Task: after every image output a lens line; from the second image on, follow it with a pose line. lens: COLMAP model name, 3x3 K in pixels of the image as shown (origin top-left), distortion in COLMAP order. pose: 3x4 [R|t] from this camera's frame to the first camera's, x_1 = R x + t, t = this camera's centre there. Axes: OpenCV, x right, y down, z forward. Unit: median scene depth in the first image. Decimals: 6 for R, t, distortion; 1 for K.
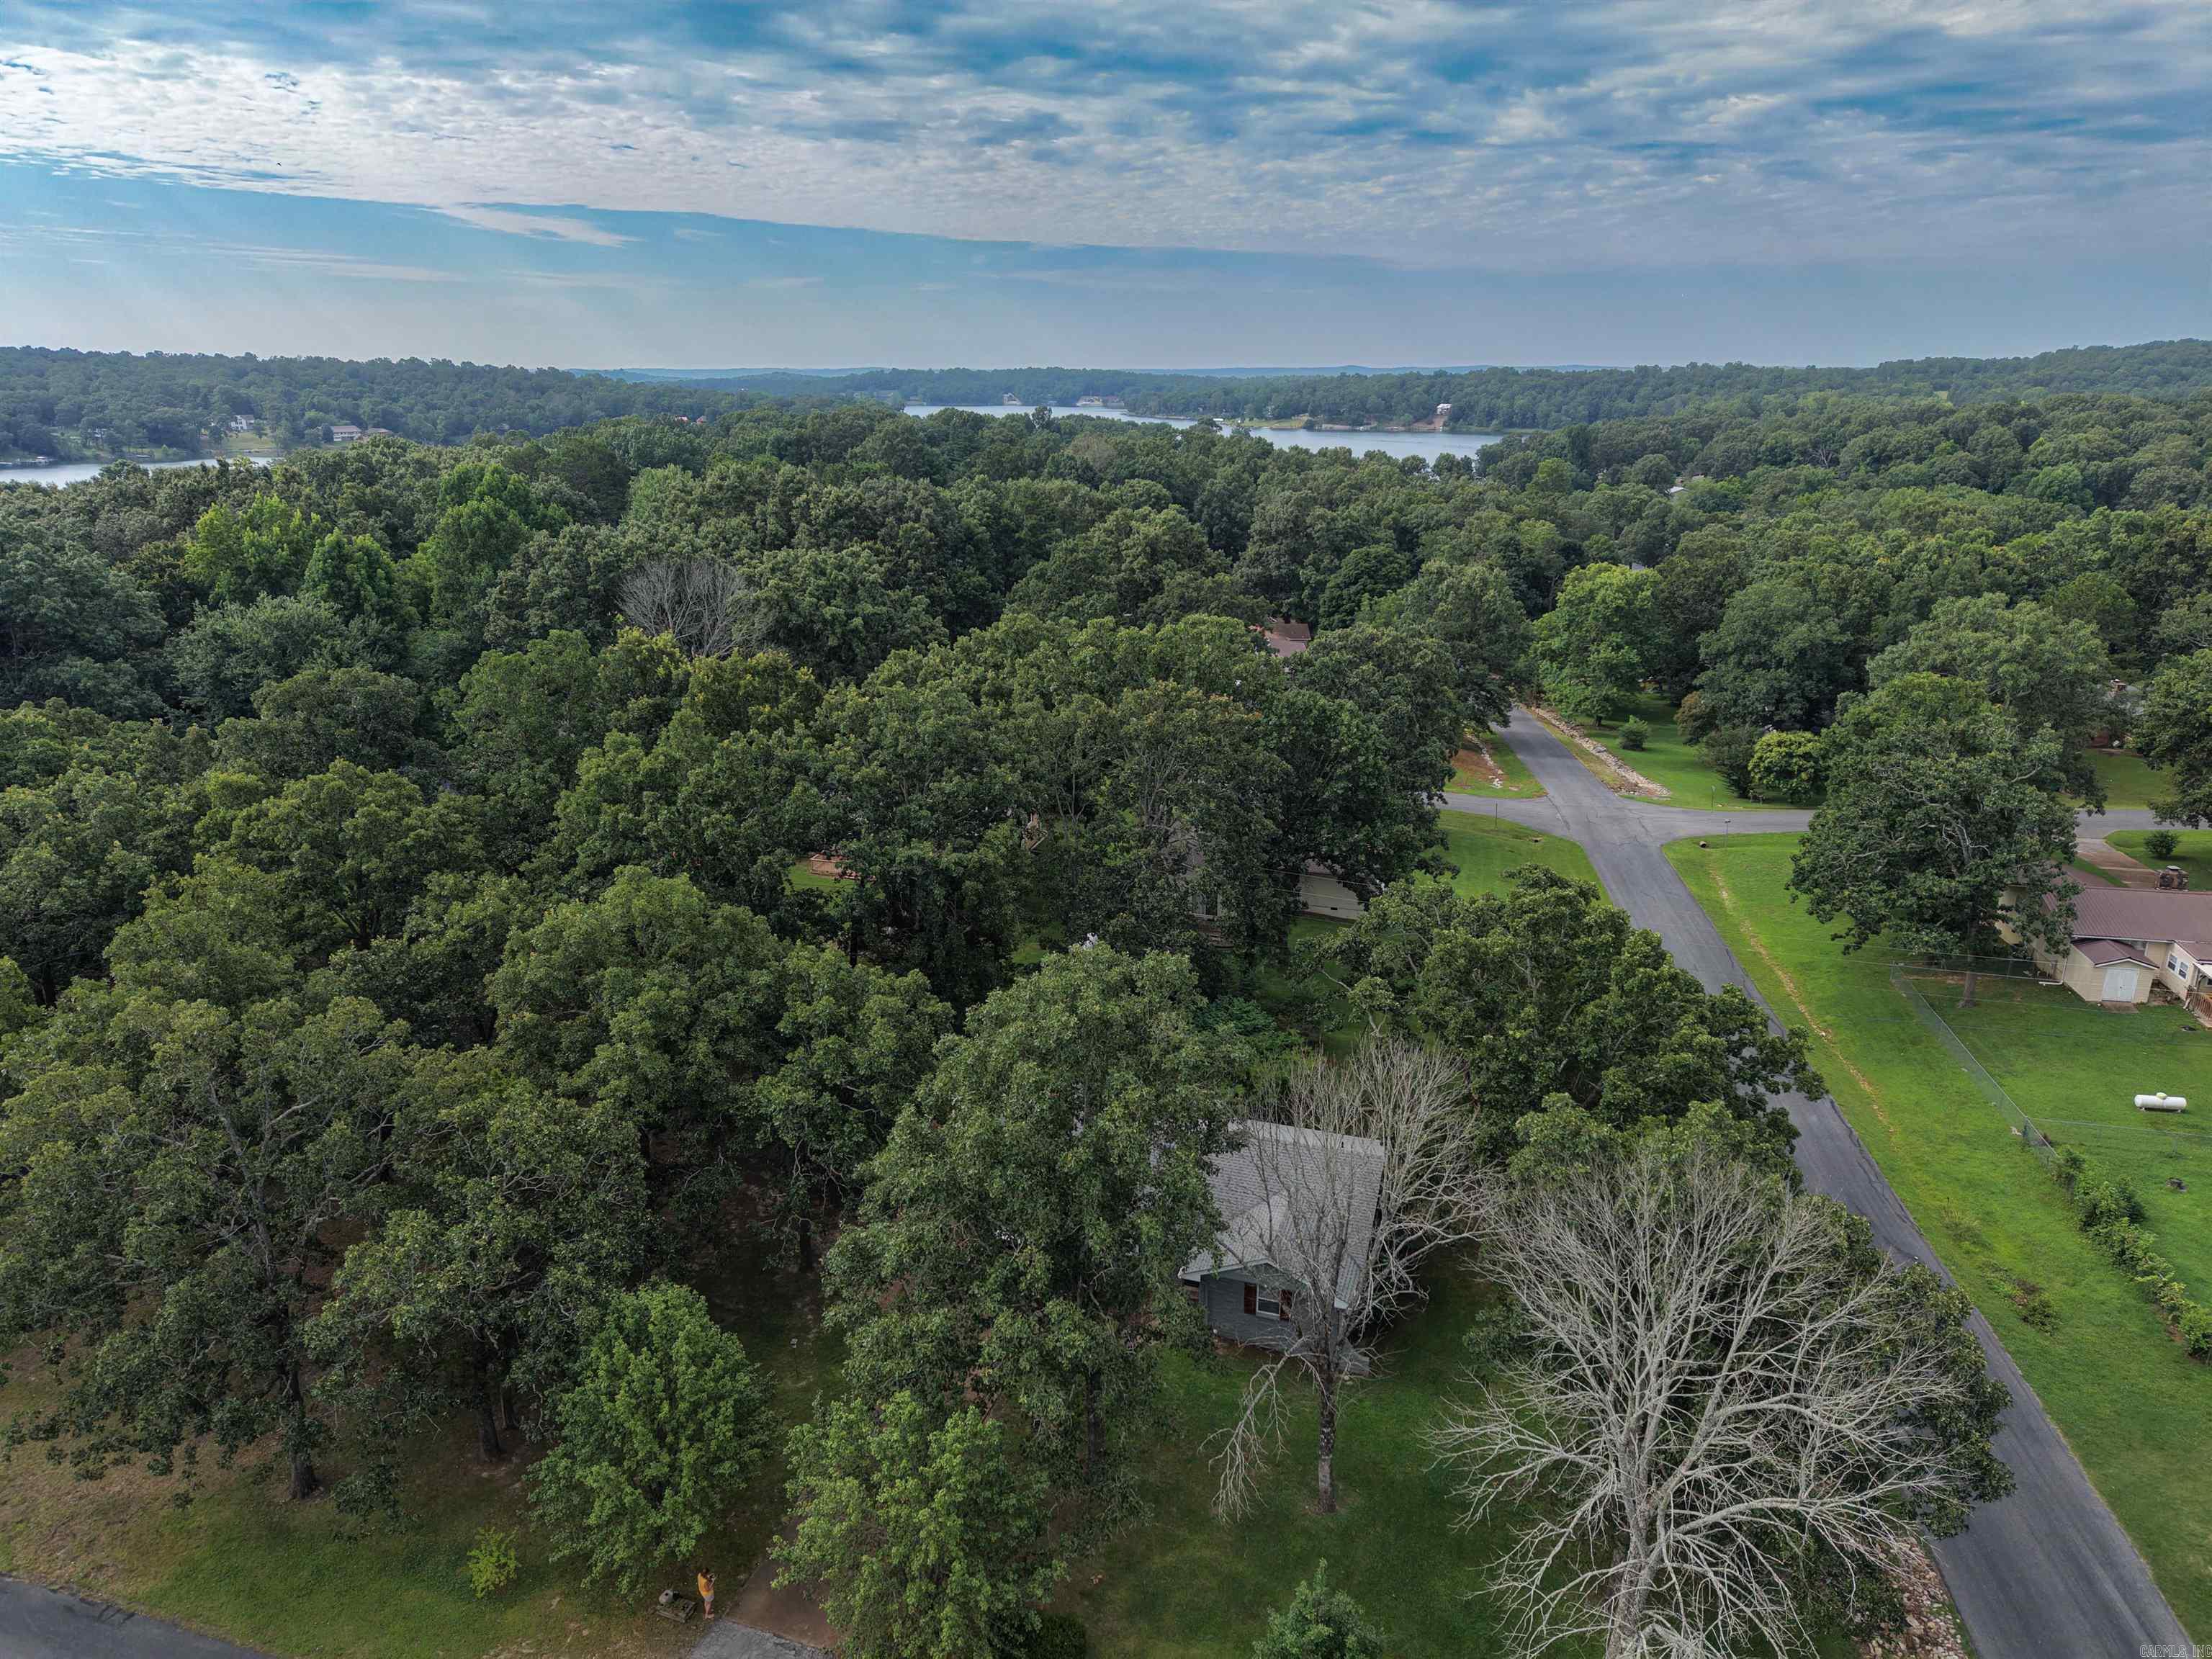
lens RADIAL K [[1446.8, 0, 1123.2], [0, 1446.8, 831.0], [0, 0, 1]] dist [0.044953, -0.041450]
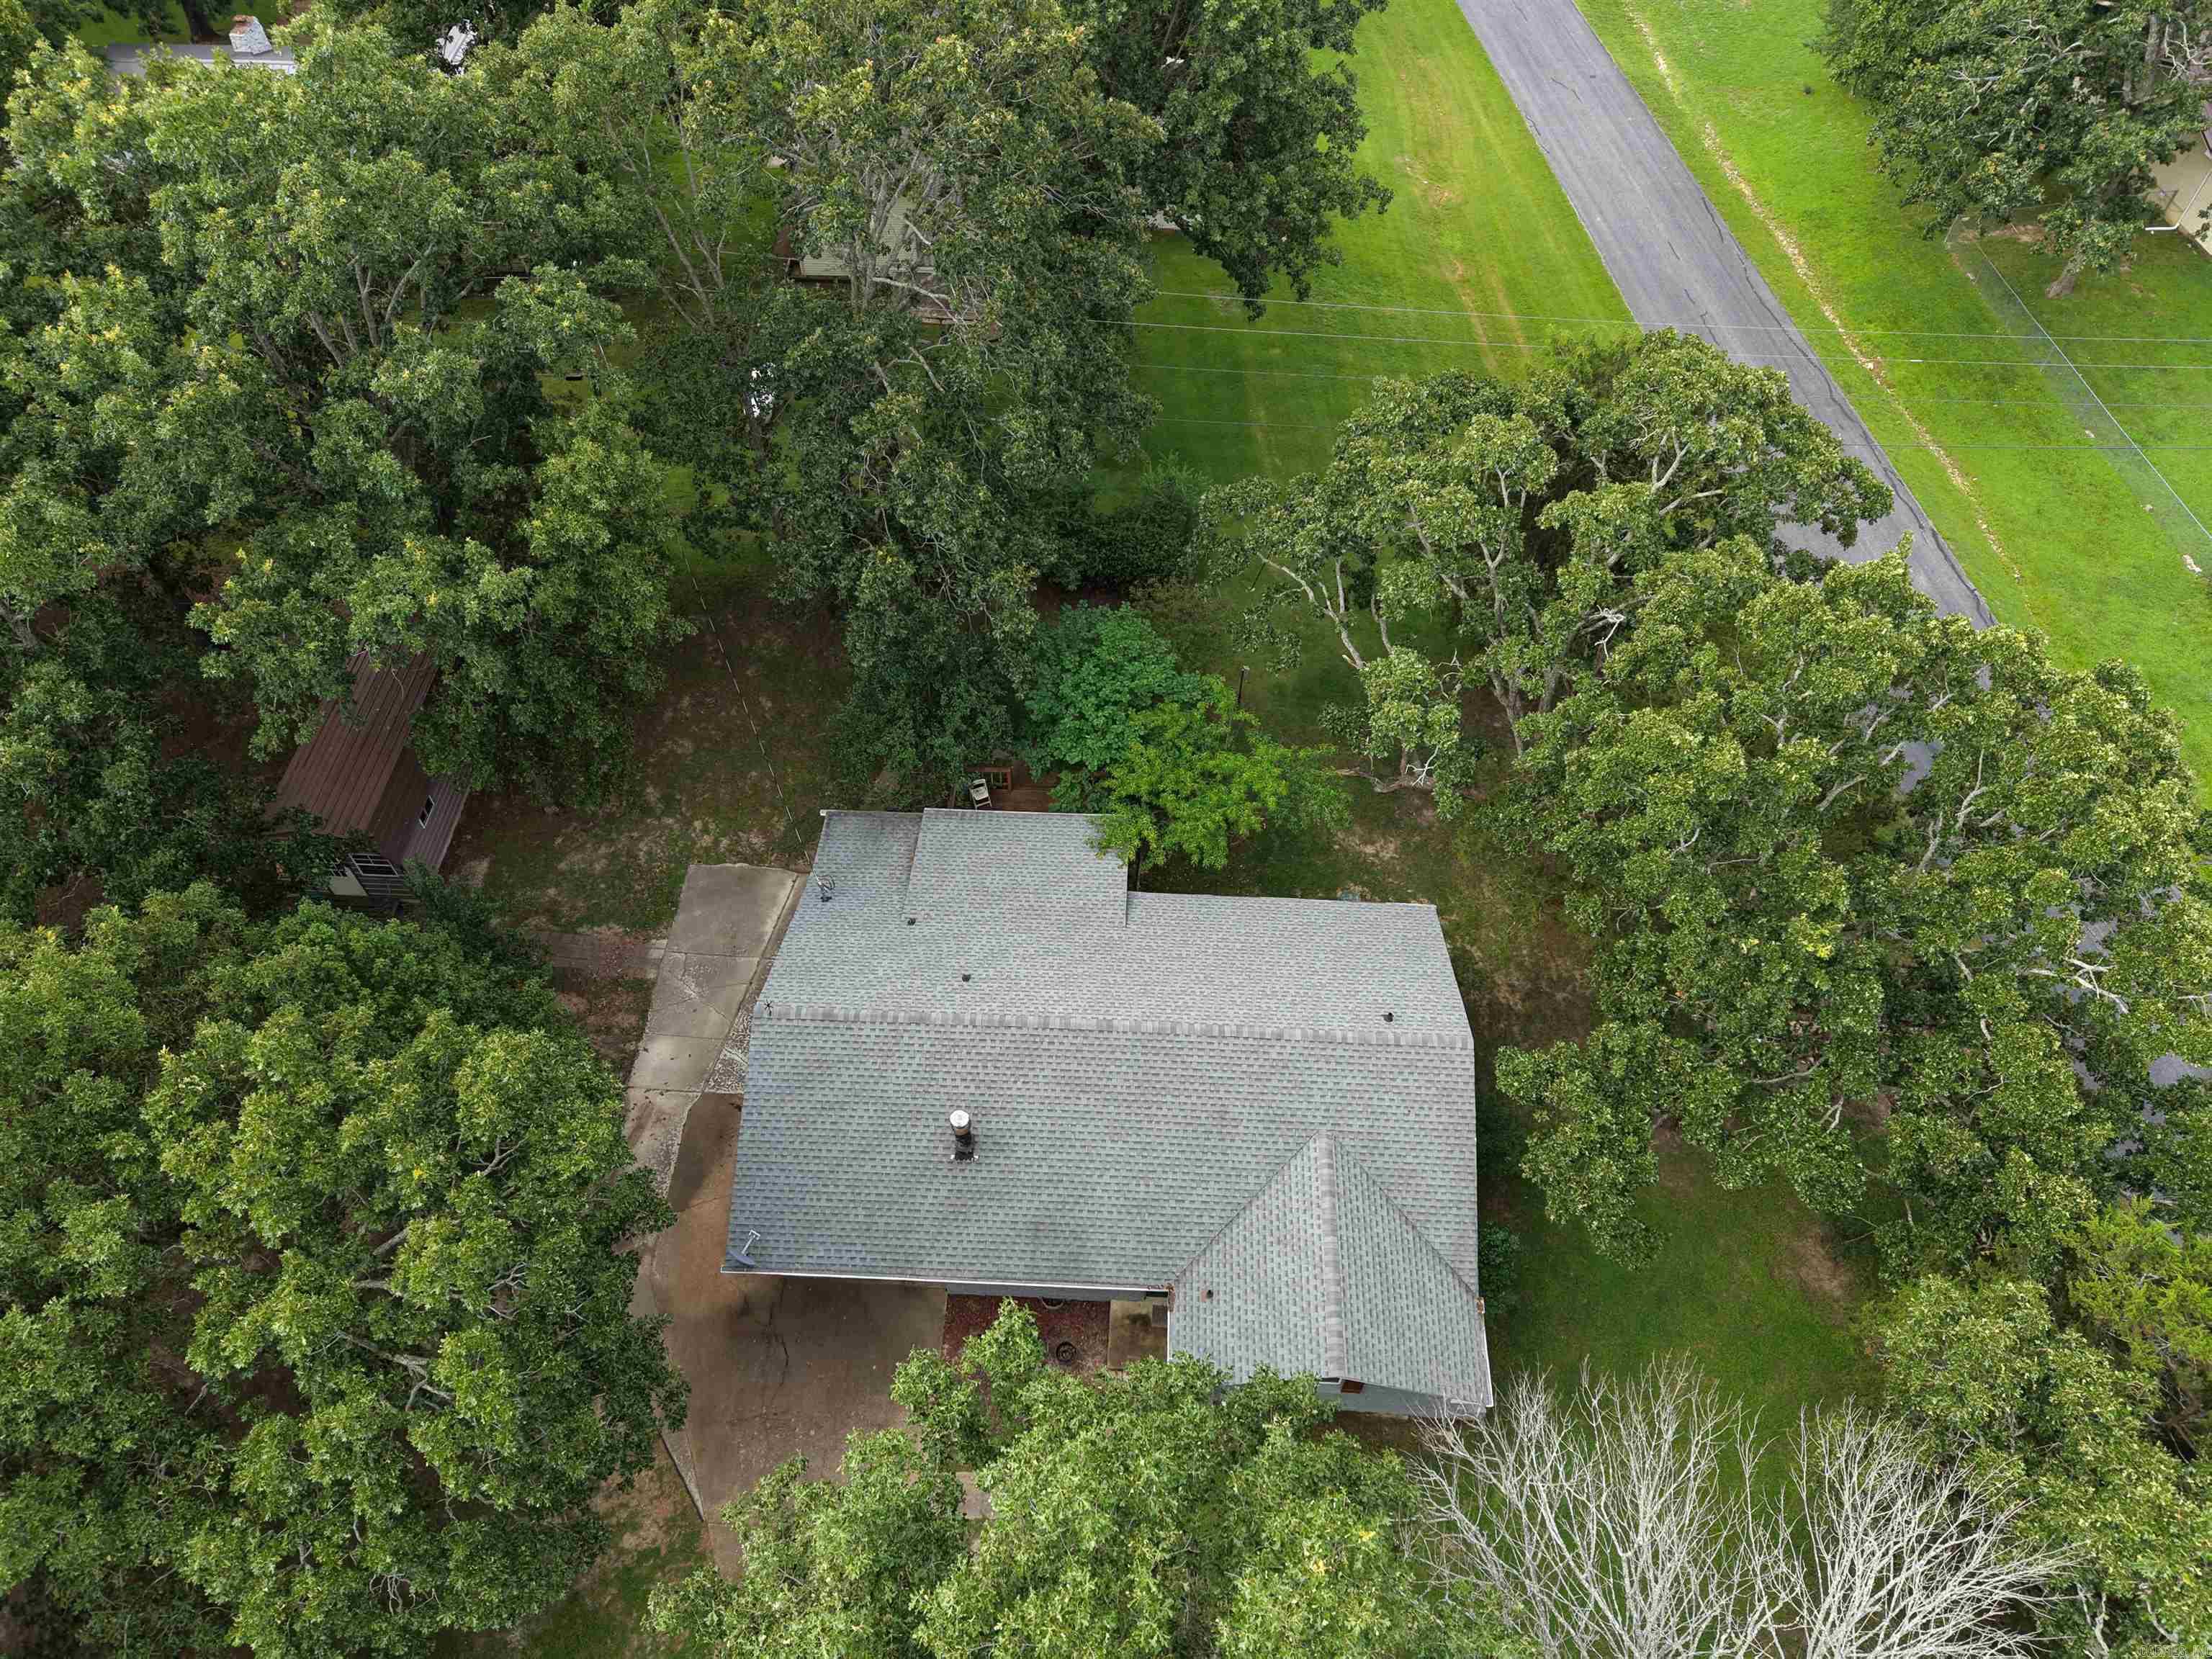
lens RADIAL K [[1446.8, 0, 1123.2], [0, 1446.8, 831.0], [0, 0, 1]] dist [0.044953, -0.041450]
pose [[0.966316, -0.204759, 0.155906, -0.016006], [0.072314, 0.797417, 0.599080, -0.136124], [-0.246990, -0.567626, 0.785364, 0.458526]]
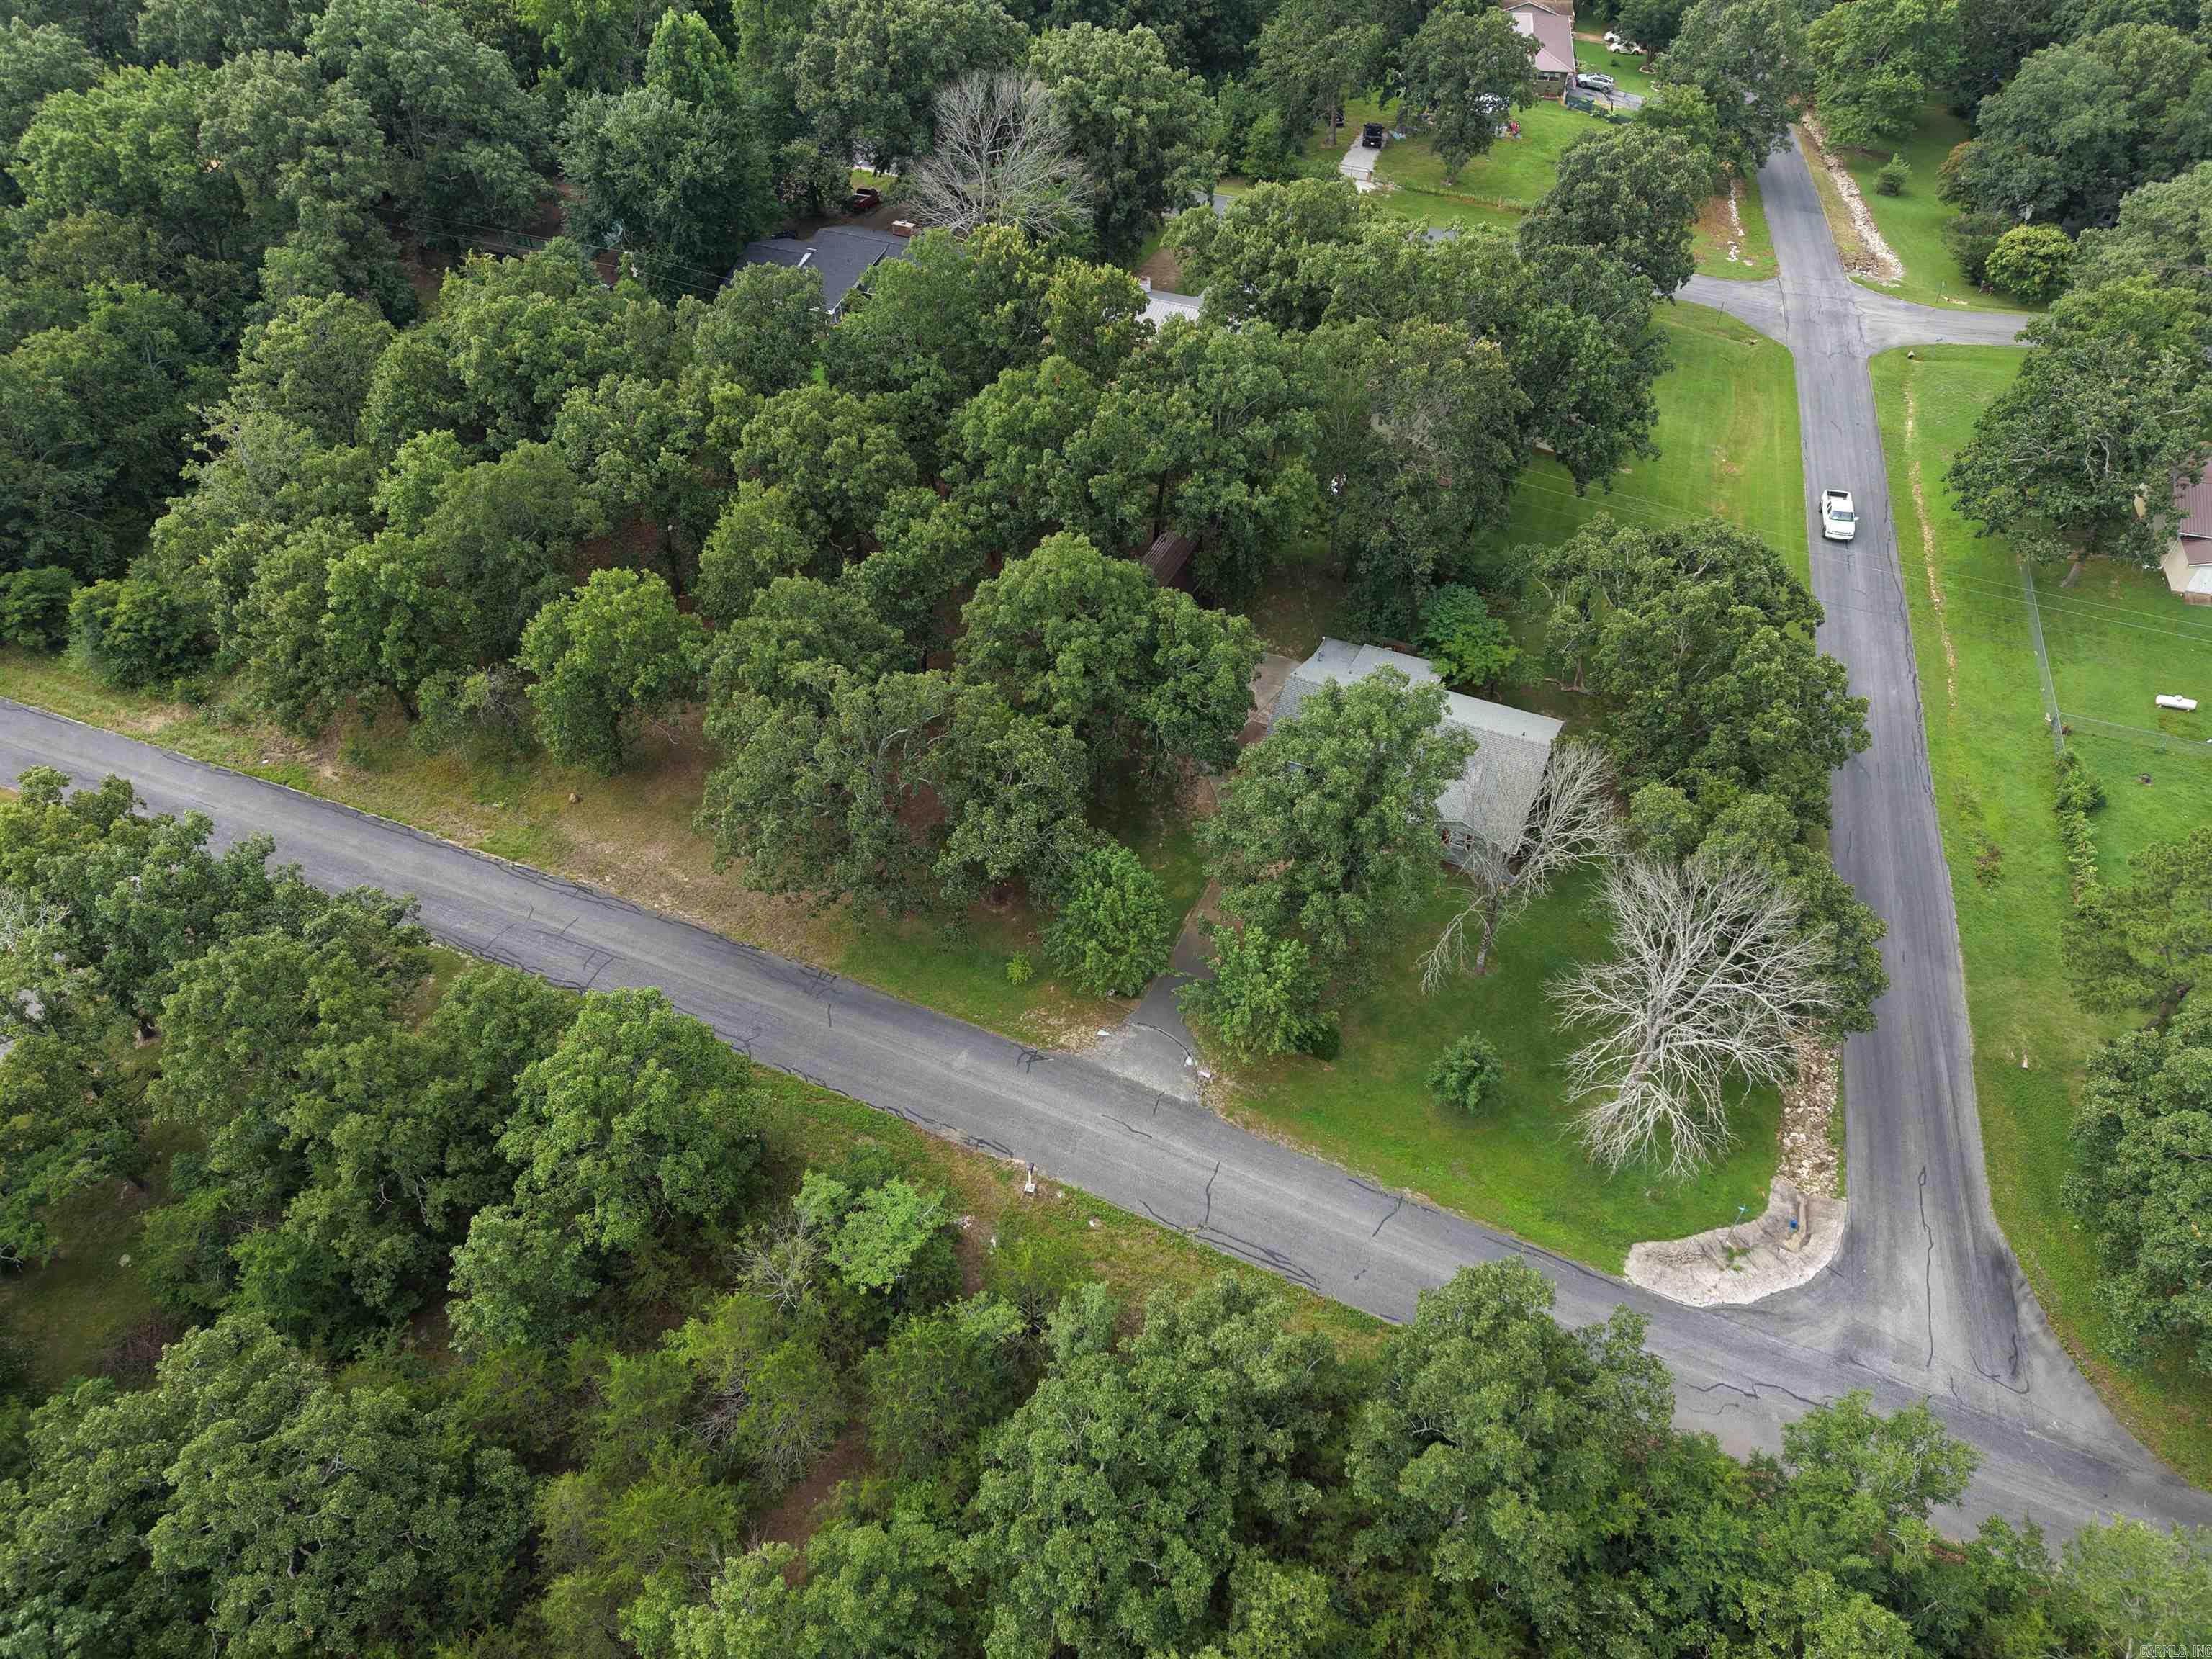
lens RADIAL K [[1446.8, 0, 1123.2], [0, 1446.8, 831.0], [0, 0, 1]] dist [0.044953, -0.041450]
pose [[0.992697, 0.085334, -0.085267, -0.084840], [-0.033434, 0.873761, 0.485206, -0.289064], [0.115907, -0.478812, 0.870233, -0.262281]]
